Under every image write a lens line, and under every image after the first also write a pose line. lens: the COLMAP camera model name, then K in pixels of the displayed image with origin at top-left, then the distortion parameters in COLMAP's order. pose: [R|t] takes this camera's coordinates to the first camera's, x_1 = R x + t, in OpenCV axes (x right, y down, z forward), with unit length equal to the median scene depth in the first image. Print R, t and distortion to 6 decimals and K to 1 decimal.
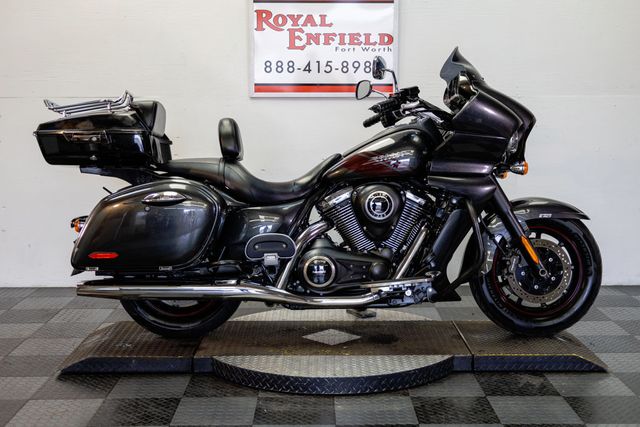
lens RADIAL K [[917.2, 0, 320.0], [0, 917.2, 213.5], [0, 0, 1]] dist [0.001753, 0.061932]
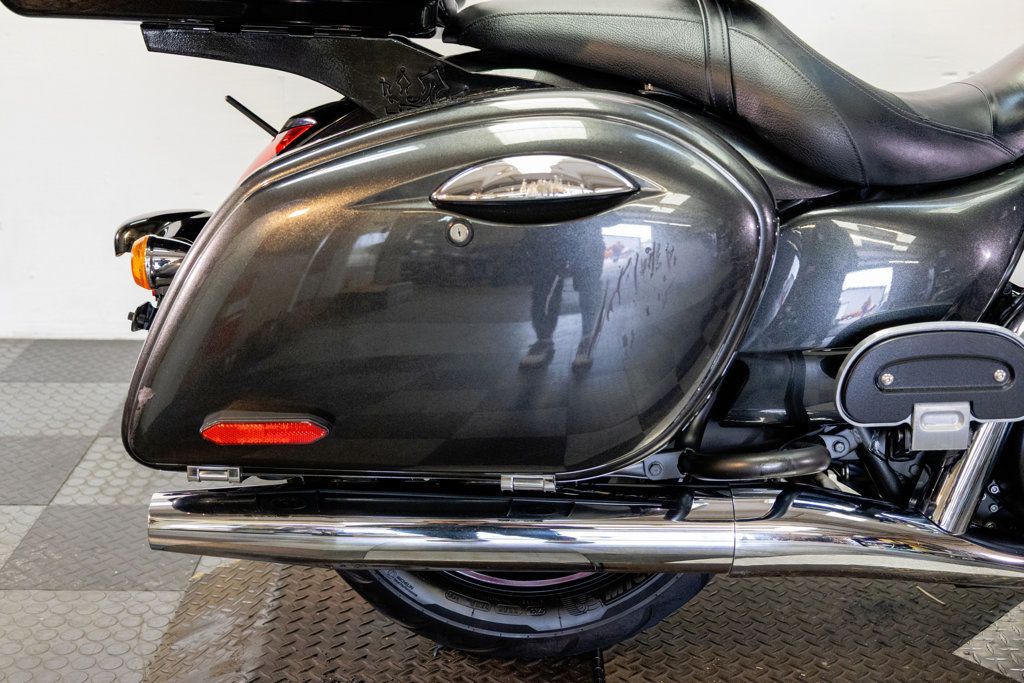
lens RADIAL K [[1467.6, 0, 512.0], [0, 1467.6, 341.5], [0, 0, 1]] dist [0.001753, 0.061932]
pose [[0.999912, 0.013255, 0.000623, -0.161797], [-0.013154, 0.983972, 0.177839, -0.039204], [0.001745, -0.177831, 0.984059, 0.597225]]
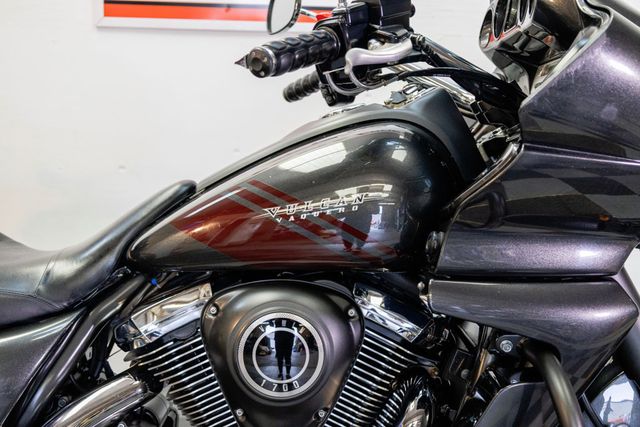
lens RADIAL K [[917.2, 0, 320.0], [0, 917.2, 213.5], [0, 0, 1]] dist [0.001753, 0.061932]
pose [[0.999442, 0.031280, -0.011696, 0.079973], [-0.030486, 0.997561, 0.062788, -0.079796], [0.013631, -0.062397, 0.997958, 0.661306]]
